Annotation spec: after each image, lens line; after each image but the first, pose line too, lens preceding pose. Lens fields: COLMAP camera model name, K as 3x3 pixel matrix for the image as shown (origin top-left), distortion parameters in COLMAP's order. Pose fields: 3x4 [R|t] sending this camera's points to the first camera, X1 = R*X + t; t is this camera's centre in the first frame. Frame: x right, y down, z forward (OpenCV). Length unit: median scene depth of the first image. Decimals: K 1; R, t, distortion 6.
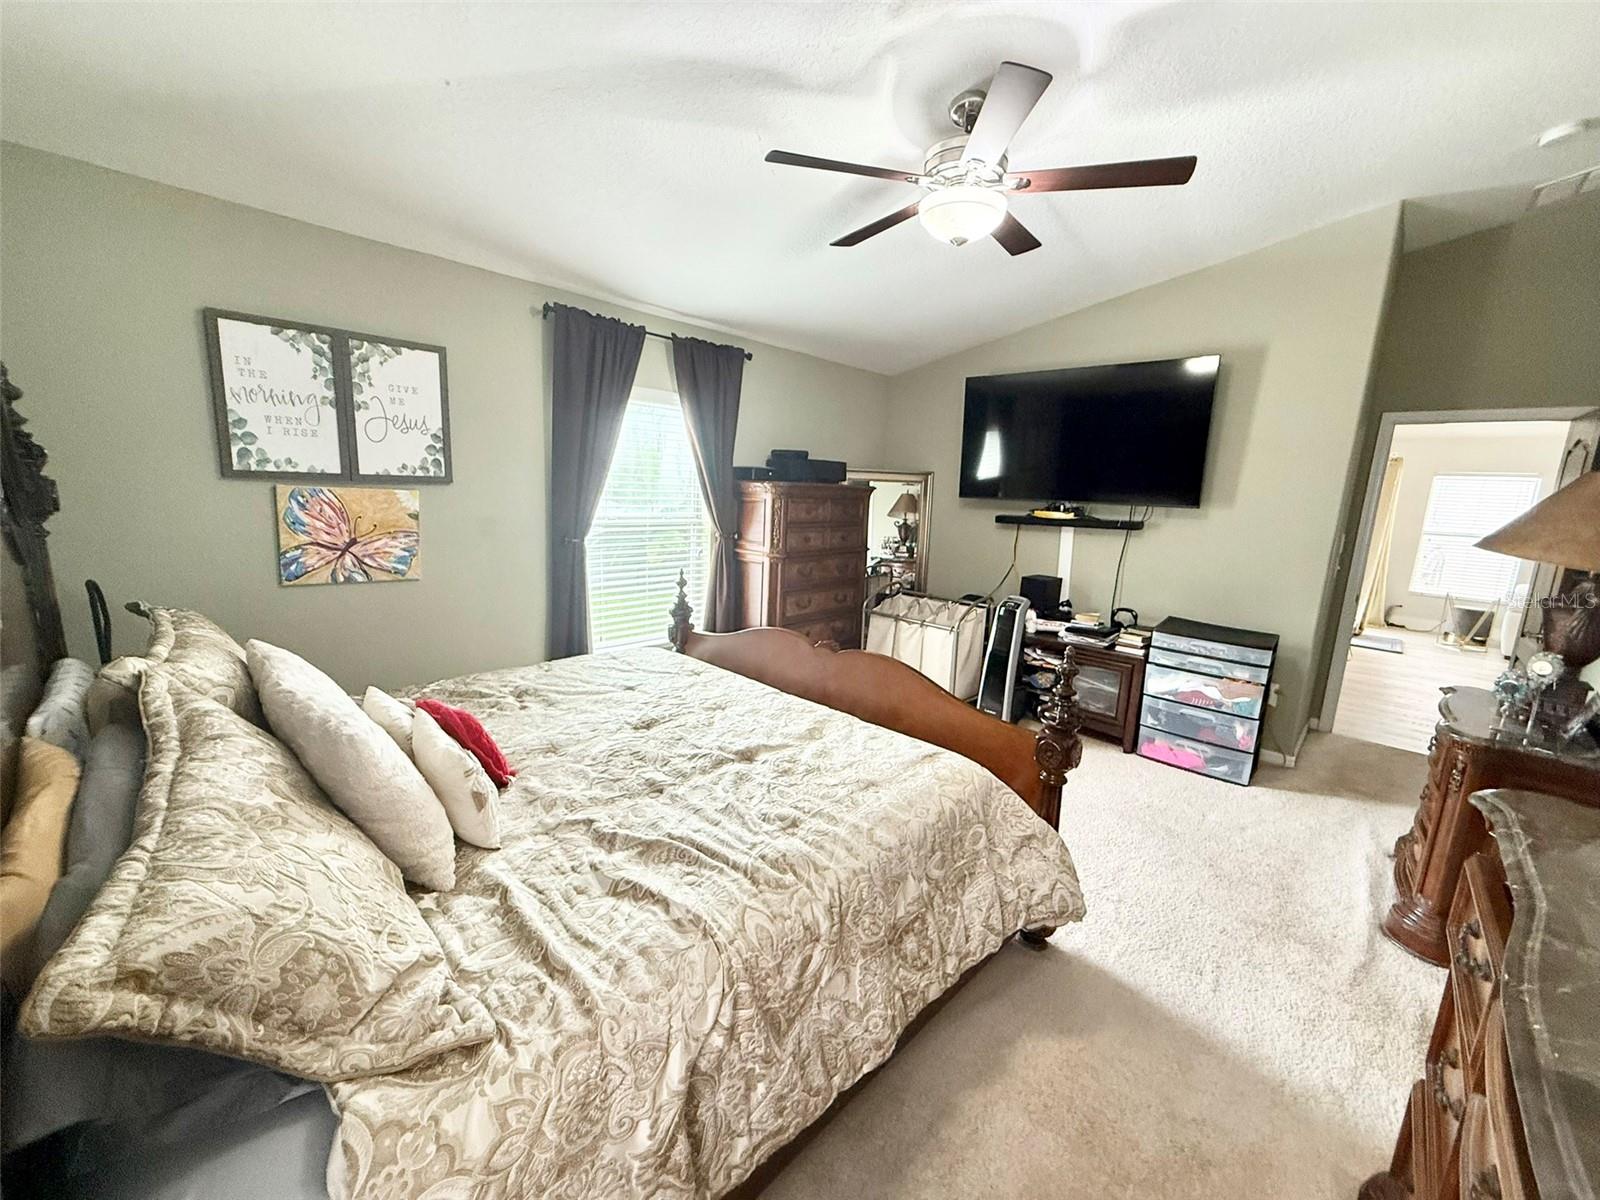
lens RADIAL K [[637.0, 0, 796.5], [0, 637.0, 602.1], [0, 0, 1]] dist [-0.001206, -0.000077]
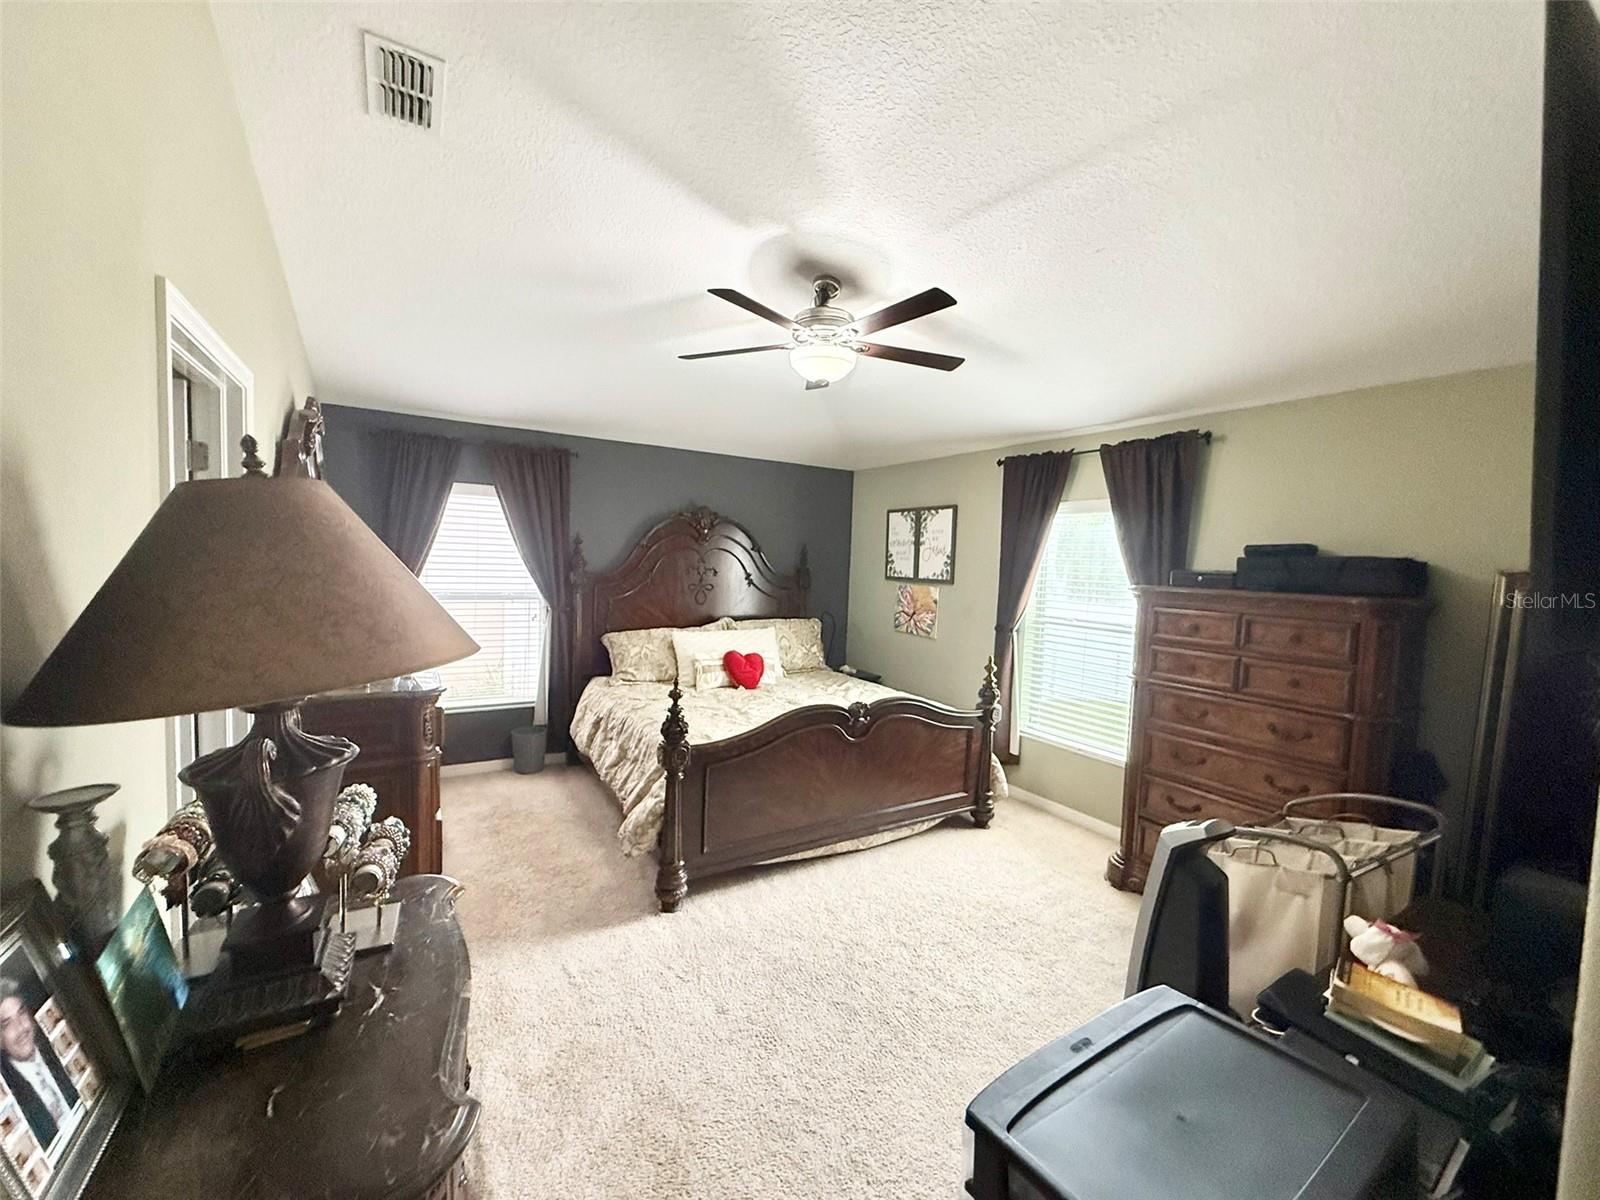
lens RADIAL K [[637.0, 0, 805.1], [0, 637.0, 593.0], [0, 0, 1]] dist [-0.001206, -0.000077]
pose [[-0.256341, -0.006213, -0.966567, 1.131038], [-0.228629, 0.971993, 0.054386, -0.166060], [0.939158, 0.234927, -0.250582, 1.058302]]
